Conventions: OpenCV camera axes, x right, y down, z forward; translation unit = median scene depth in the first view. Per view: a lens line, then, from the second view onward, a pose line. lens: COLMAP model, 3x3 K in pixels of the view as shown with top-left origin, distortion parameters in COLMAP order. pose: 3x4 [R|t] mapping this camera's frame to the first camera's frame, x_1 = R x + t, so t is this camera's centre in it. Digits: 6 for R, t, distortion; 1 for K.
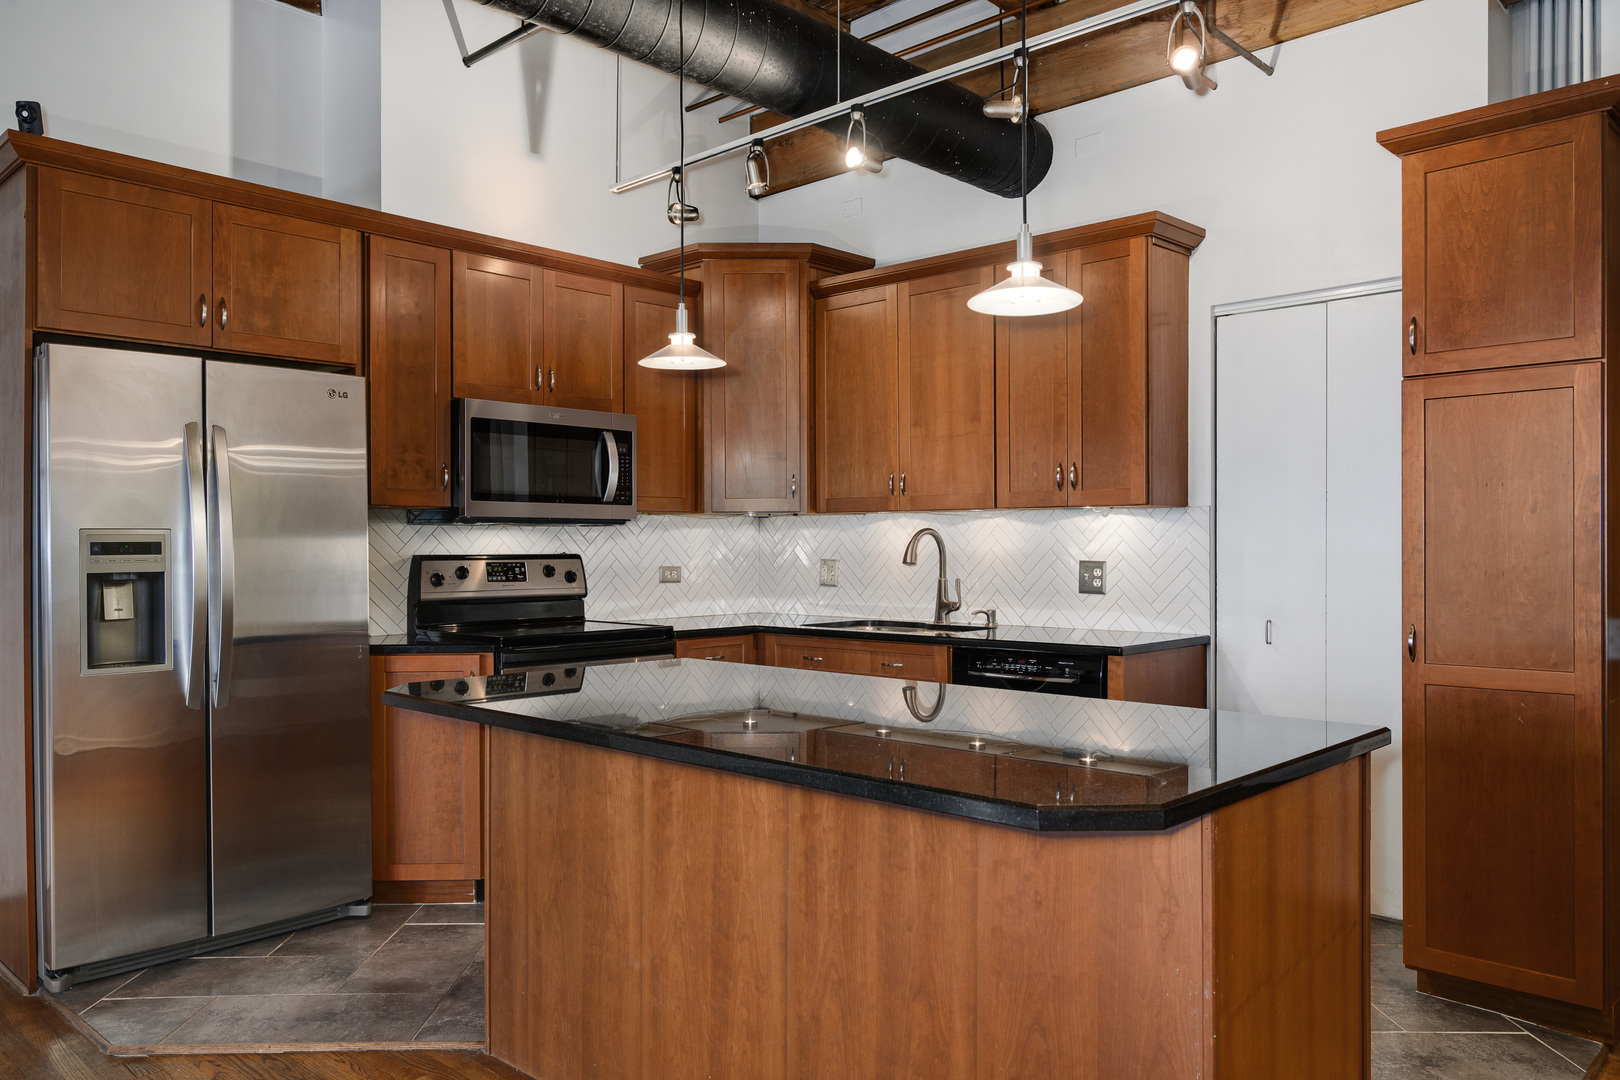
lens RADIAL K [[1201.6, 0, 818.5], [0, 1201.6, 548.9], [0, 0, 1]] dist [-0.006194, -0.000704]
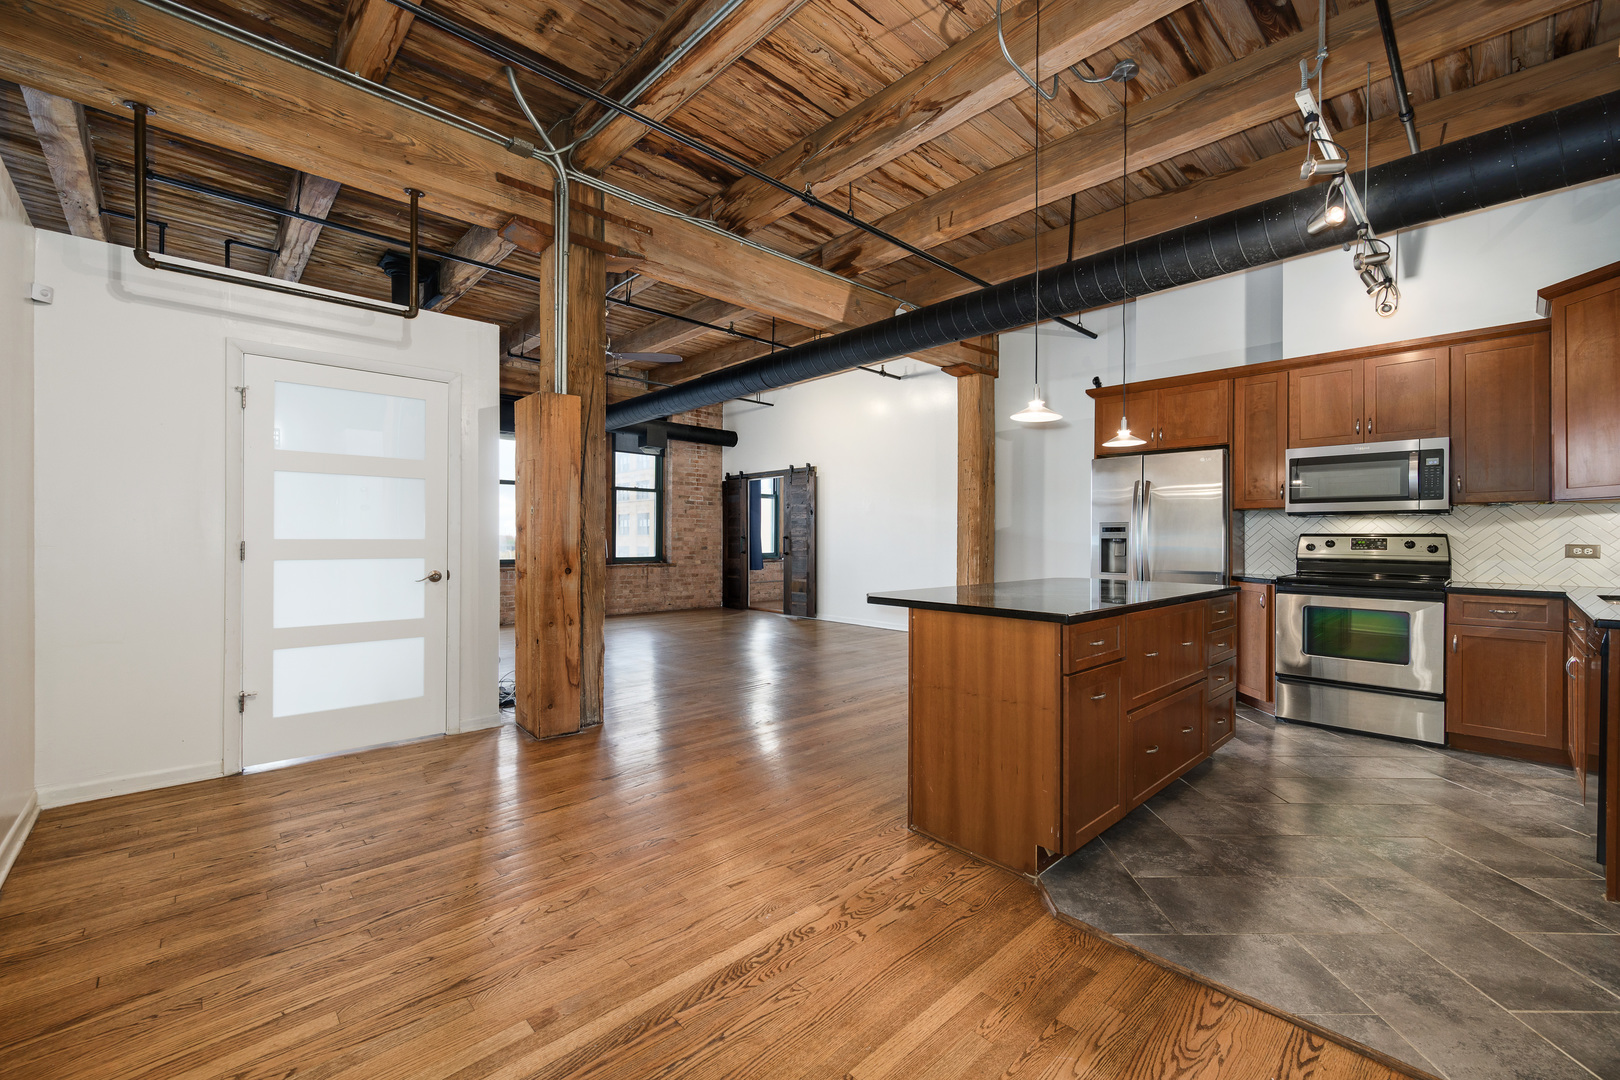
lens RADIAL K [[651.6, 0, 808.5], [0, 651.6, 542.8], [0, 0, 1]] dist [0.008545, -0.000614]
pose [[-0.075628, 0.012410, -0.997059, 0.806847], [-0.007124, 0.999890, 0.012985, 0.012888], [0.997111, 0.008086, -0.075531, 0.345919]]
